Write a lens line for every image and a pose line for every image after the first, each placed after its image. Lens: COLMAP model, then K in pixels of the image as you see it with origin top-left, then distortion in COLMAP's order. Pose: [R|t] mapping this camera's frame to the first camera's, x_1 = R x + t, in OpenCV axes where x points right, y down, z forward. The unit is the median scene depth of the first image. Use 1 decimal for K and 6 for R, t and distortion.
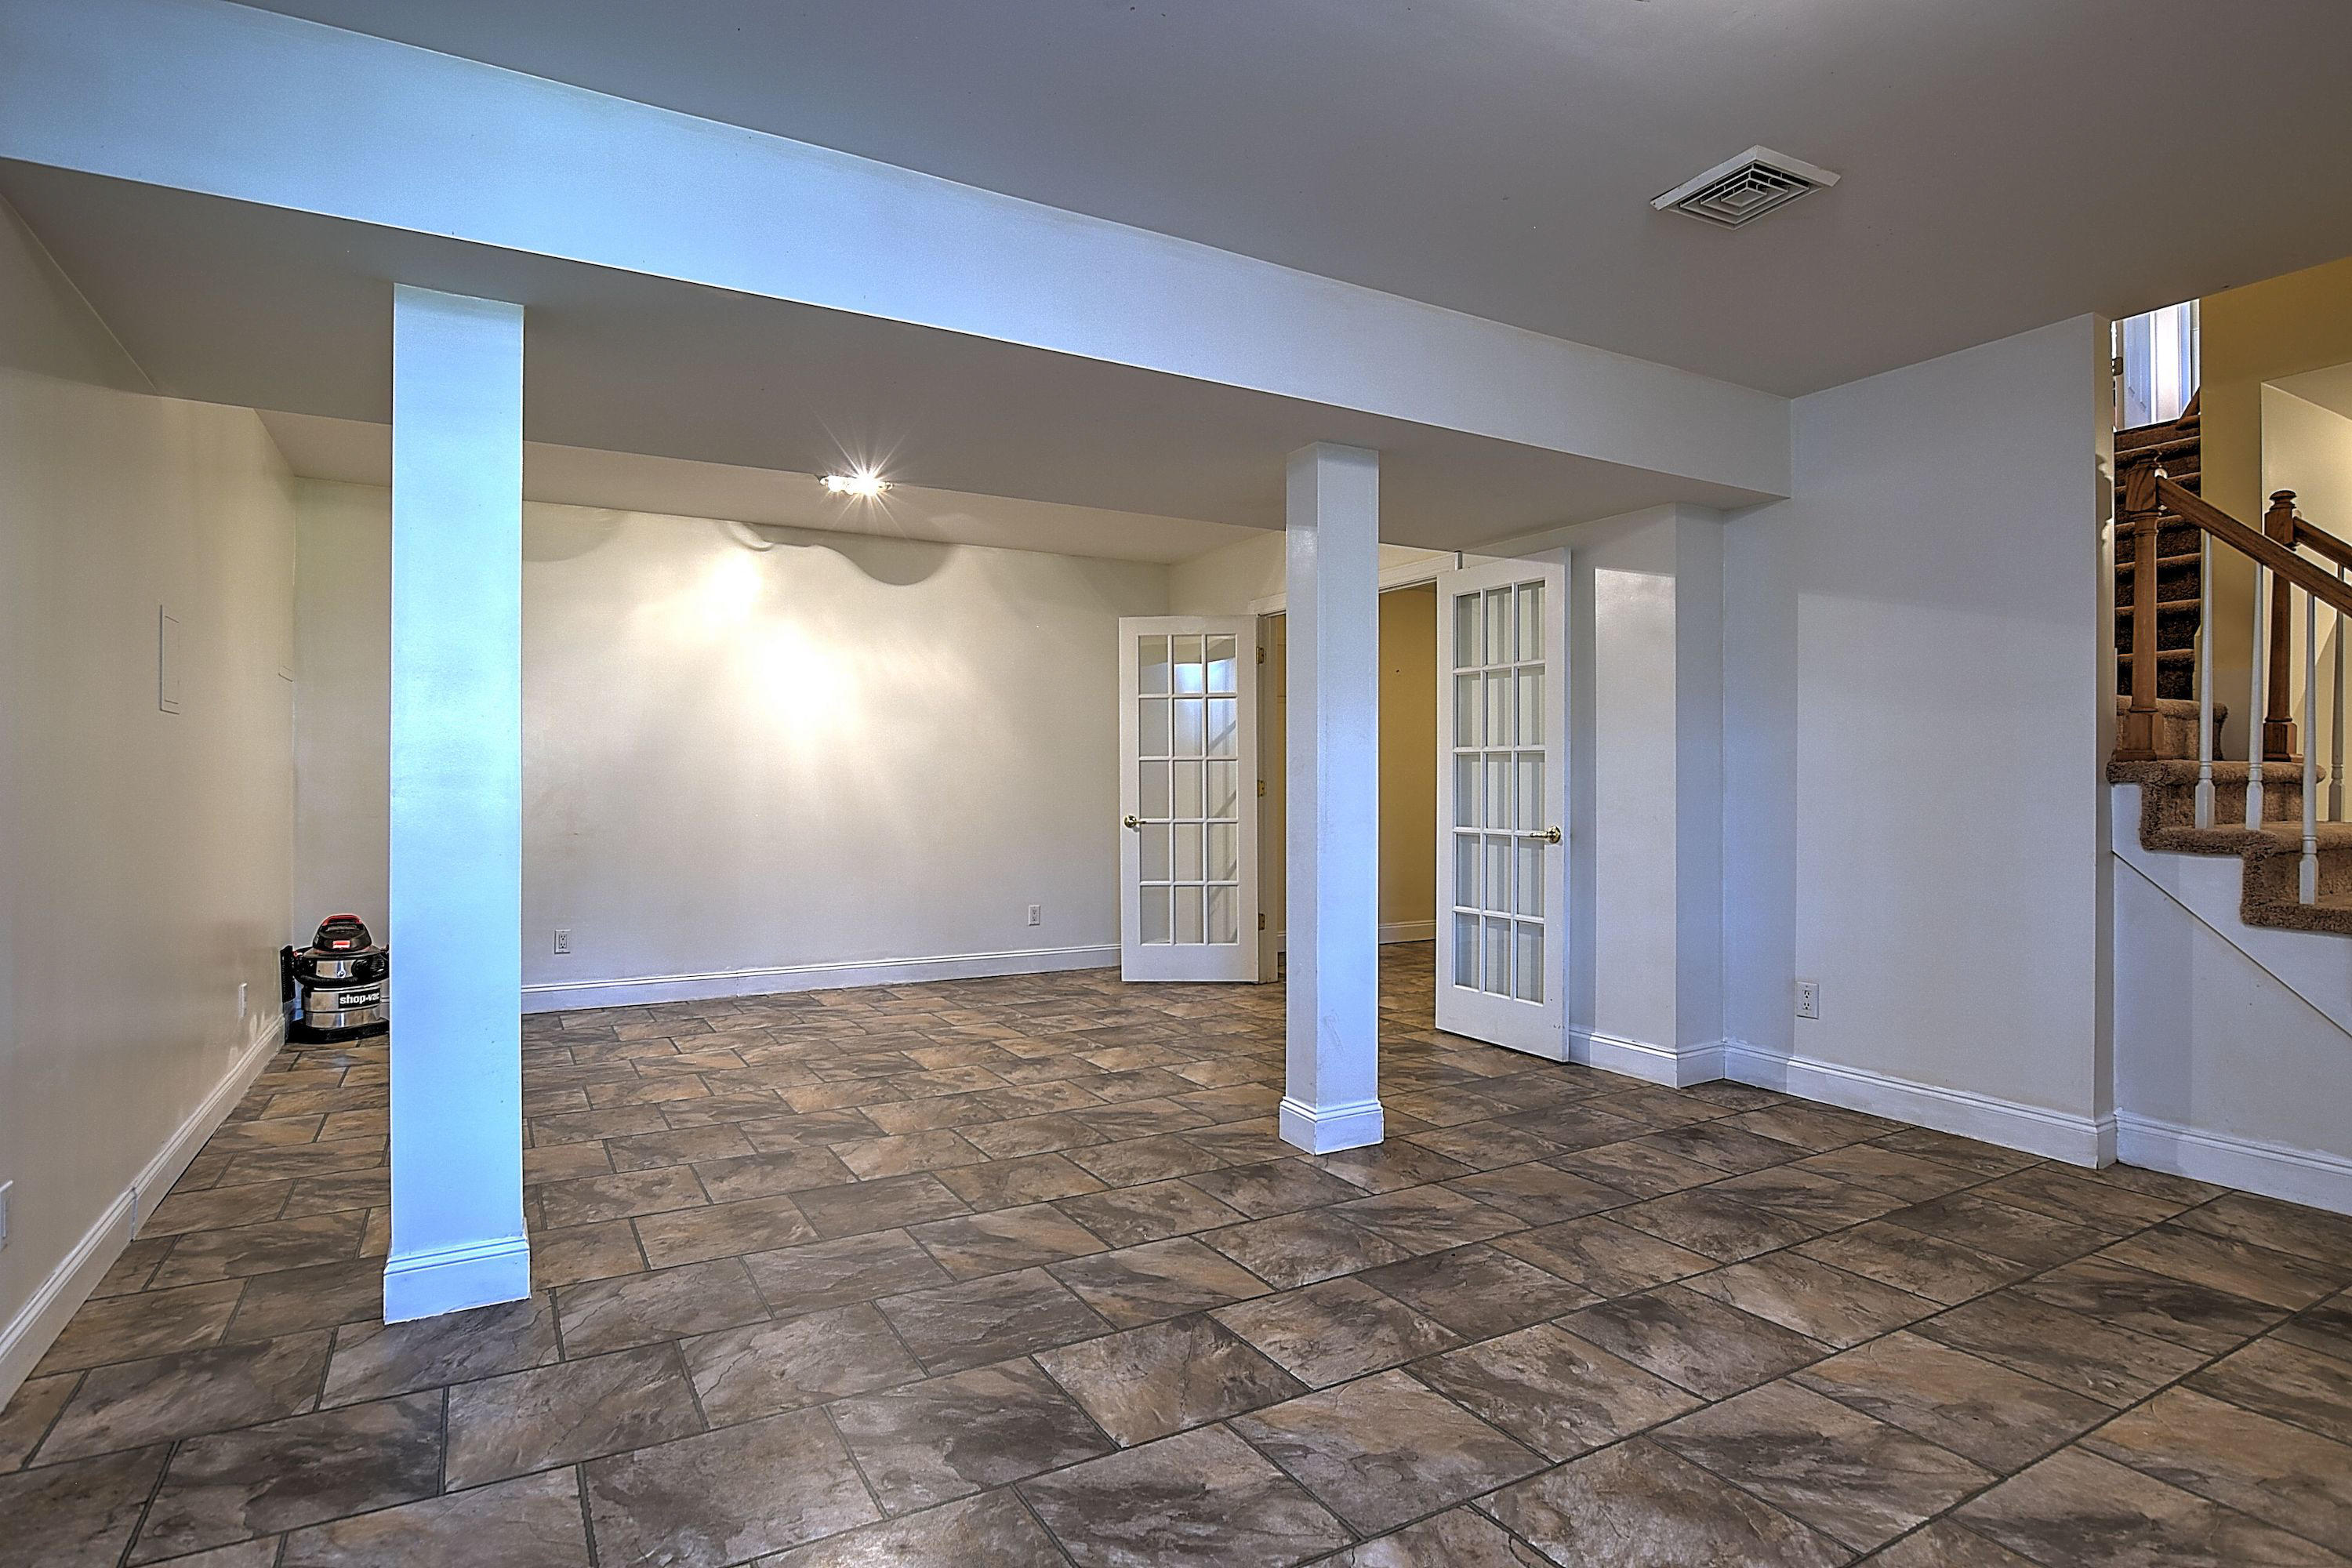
lens RADIAL K [[1223.0, 0, 1175.0], [0, 1223.0, 791.7], [0, 0, 1]] dist [-0.007355, 0.002101]
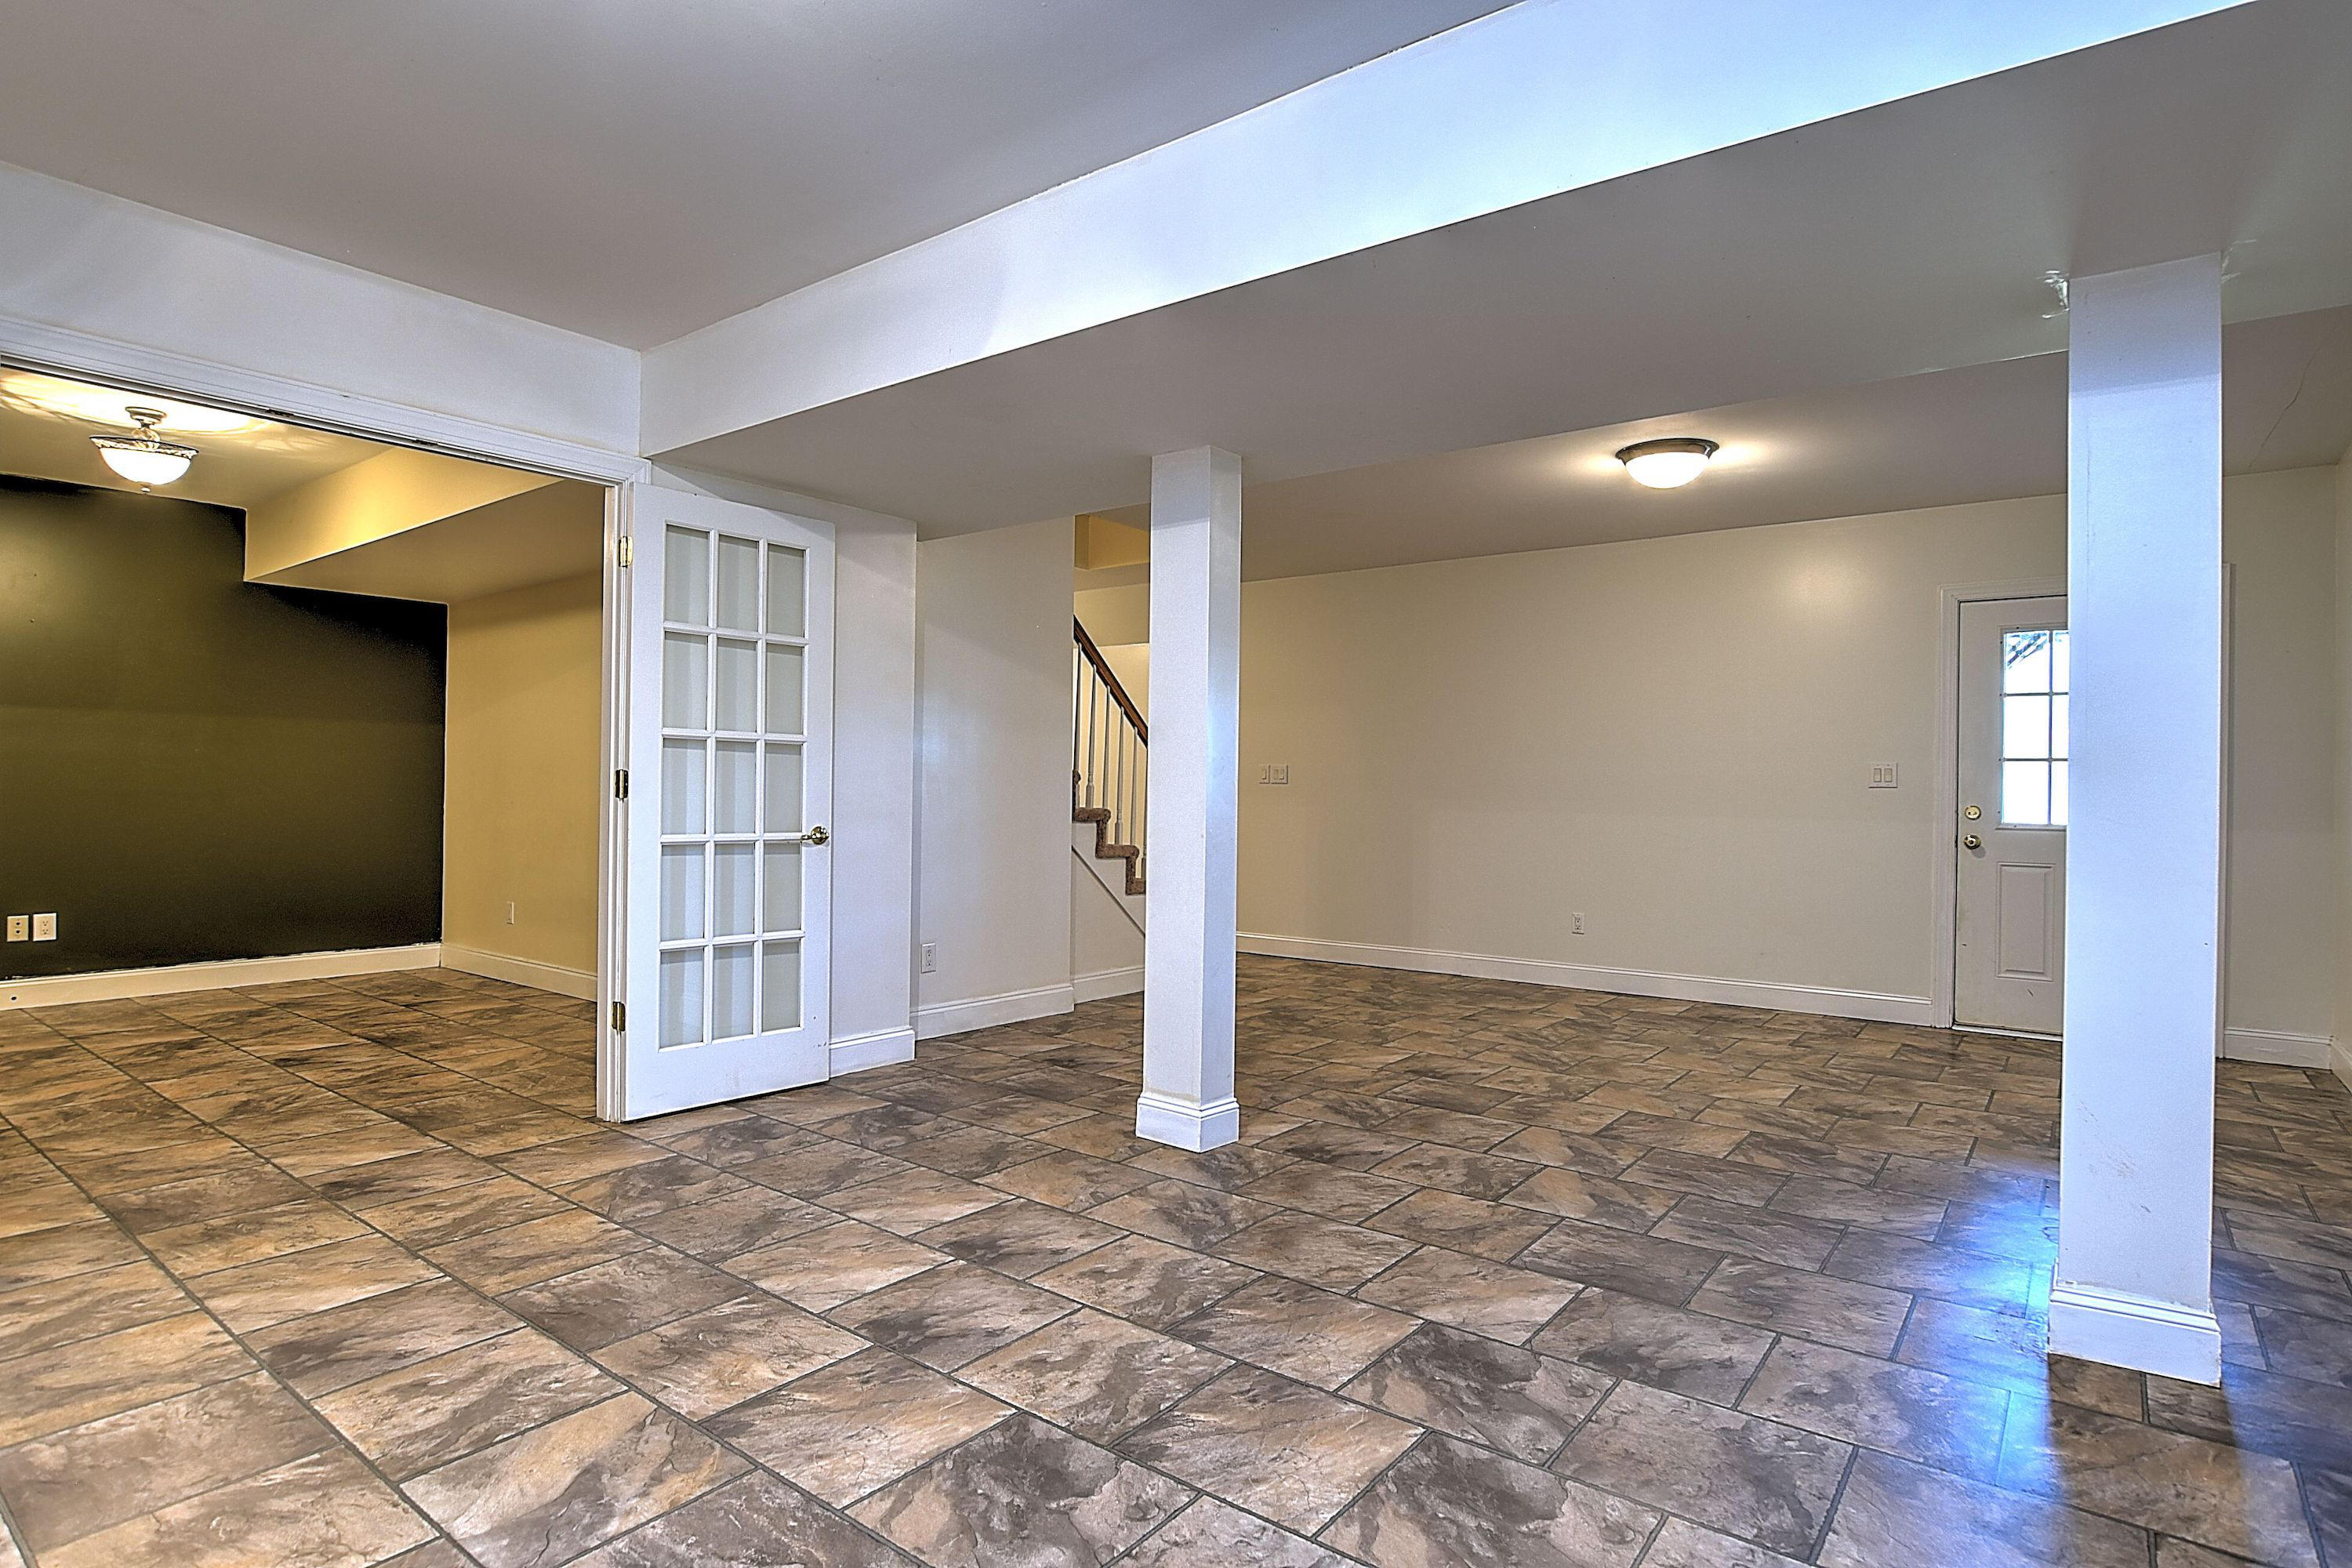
lens RADIAL K [[1223.0, 0, 1169.9], [0, 1223.0, 781.5], [0, 0, 1]] dist [-0.007355, 0.002101]
pose [[-0.390245, 0.000592, 0.920711, -0.883168], [-0.012445, 0.999905, -0.005918, -0.003974], [-0.920627, -0.013767, -0.390200, 1.559872]]
